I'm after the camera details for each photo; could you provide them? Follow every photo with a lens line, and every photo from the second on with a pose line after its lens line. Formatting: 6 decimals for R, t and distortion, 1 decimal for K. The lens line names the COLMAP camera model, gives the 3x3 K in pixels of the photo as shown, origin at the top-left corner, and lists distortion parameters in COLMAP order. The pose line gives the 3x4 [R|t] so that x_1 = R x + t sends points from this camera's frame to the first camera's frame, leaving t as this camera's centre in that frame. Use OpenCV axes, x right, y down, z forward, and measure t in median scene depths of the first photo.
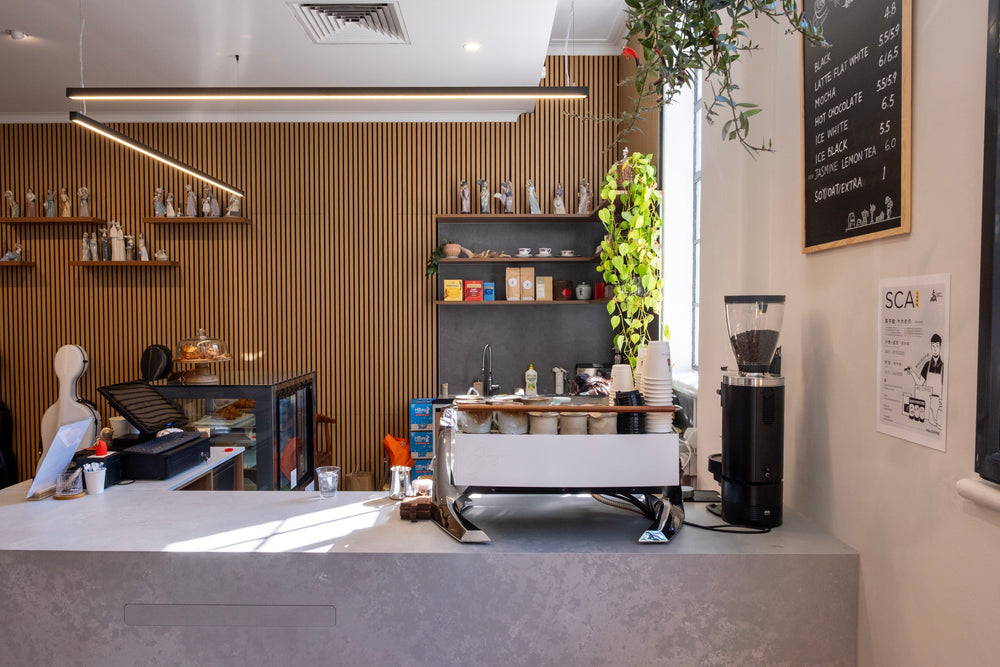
lens RADIAL K [[688.1, 0, 500.0], [0, 688.1, 333.5], [0, 0, 1]] dist [-0.021416, 0.000083]
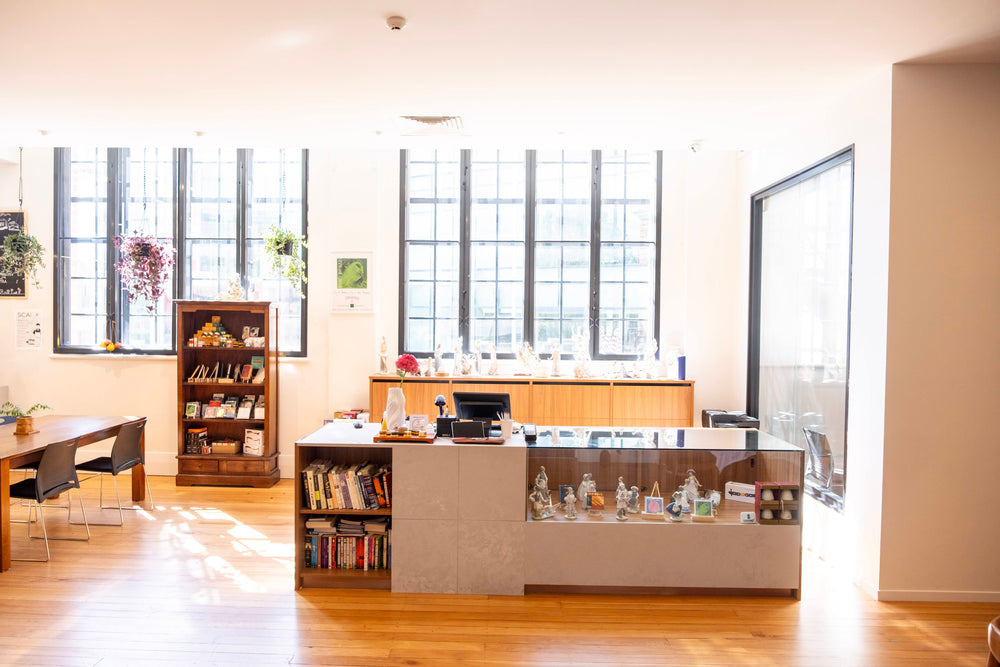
lens RADIAL K [[688.1, 0, 500.0], [0, 688.1, 333.5], [0, 0, 1]] dist [-0.021416, 0.000083]
pose [[0.027949, -0.022437, 0.999358, -1.087189], [0.019379, 0.999572, 0.021899, 0.008431], [-0.999421, 0.018754, 0.028372, -0.618424]]
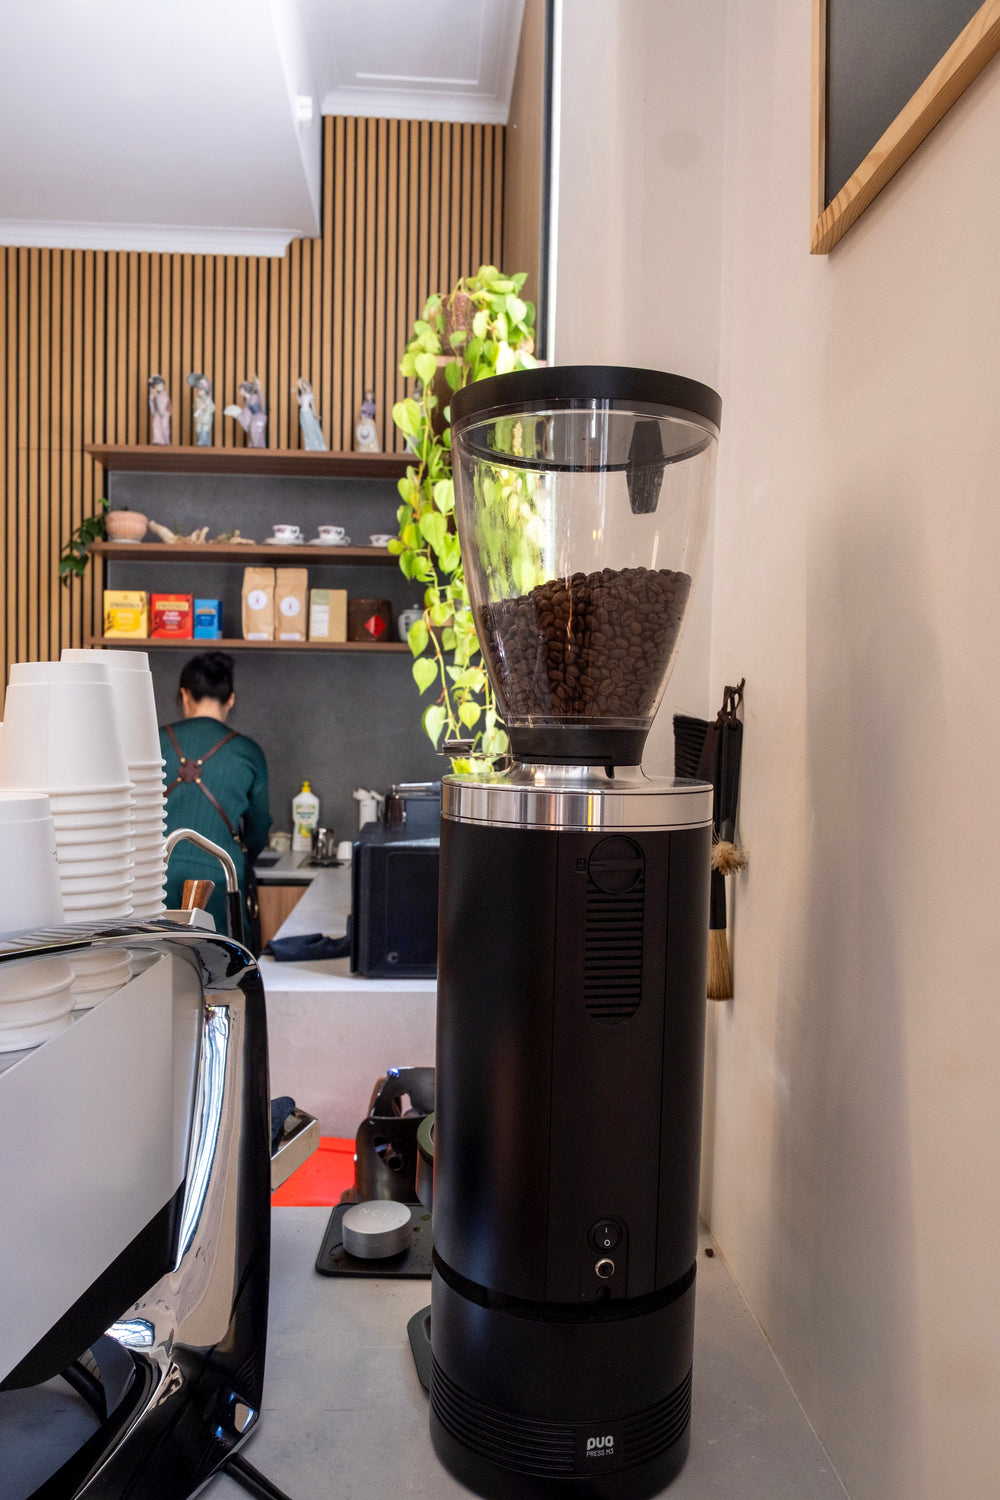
lens RADIAL K [[1083.4, 0, 500.0], [0, 1083.4, 750.0], [0, 0, 1]] dist [-0.037333, -0.002315]
pose [[0.998014, 0.018846, 0.060109, 0.137254], [-0.018837, 0.999822, -0.000725, 0.022164], [-0.060112, -0.000409, 0.998192, 0.278870]]
